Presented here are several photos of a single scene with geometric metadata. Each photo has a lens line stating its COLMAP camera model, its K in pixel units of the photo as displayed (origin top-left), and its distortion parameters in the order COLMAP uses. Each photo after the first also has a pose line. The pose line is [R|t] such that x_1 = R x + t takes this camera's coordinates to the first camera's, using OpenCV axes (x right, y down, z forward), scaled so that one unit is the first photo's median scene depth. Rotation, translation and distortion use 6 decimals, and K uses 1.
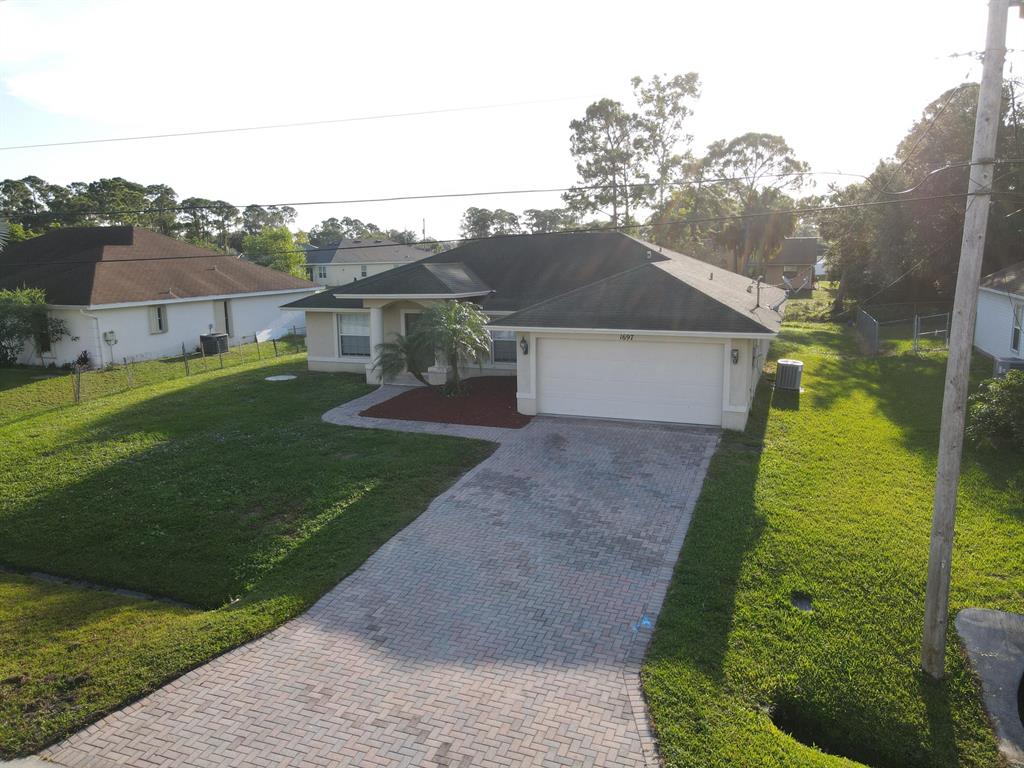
lens RADIAL K [[745.7, 0, 512.0], [0, 745.7, 384.0], [0, 0, 1]] dist [-0.001878, 0.040508]
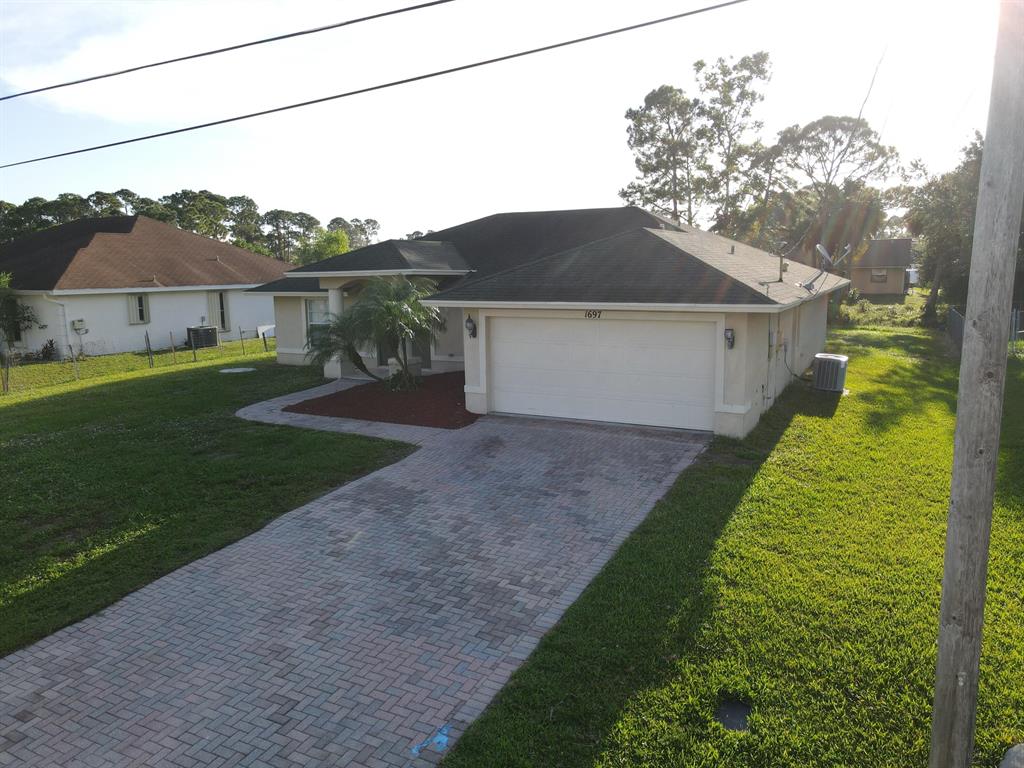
lens RADIAL K [[745.7, 0, 512.0], [0, 745.7, 384.0], [0, 0, 1]] dist [-0.001878, 0.040508]
pose [[0.993092, 0.017033, -0.116095, 0.105163], [-0.019370, 0.999631, -0.019032, 0.016887], [0.115728, 0.021149, 0.993056, 0.144205]]
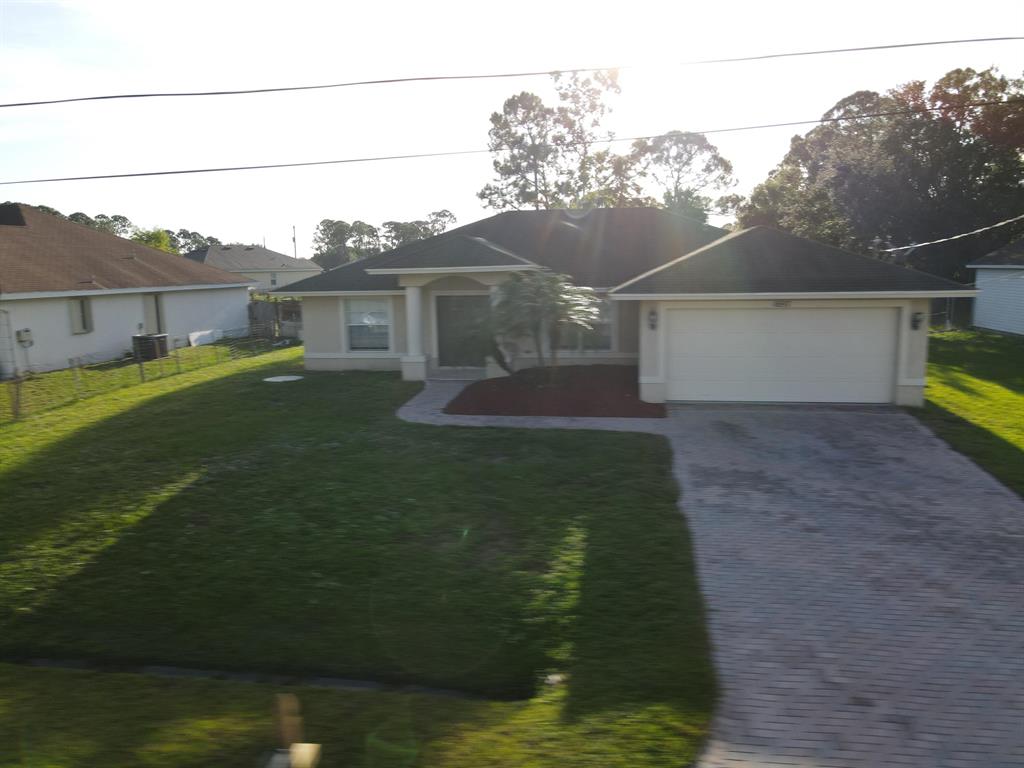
lens RADIAL K [[745.7, 0, 512.0], [0, 745.7, 384.0], [0, 0, 1]] dist [-0.001878, 0.040508]
pose [[0.978425, -0.037306, 0.203208, -0.210288], [0.041810, 0.998965, -0.017916, 0.020073], [-0.202329, 0.026026, 0.978972, 0.152422]]
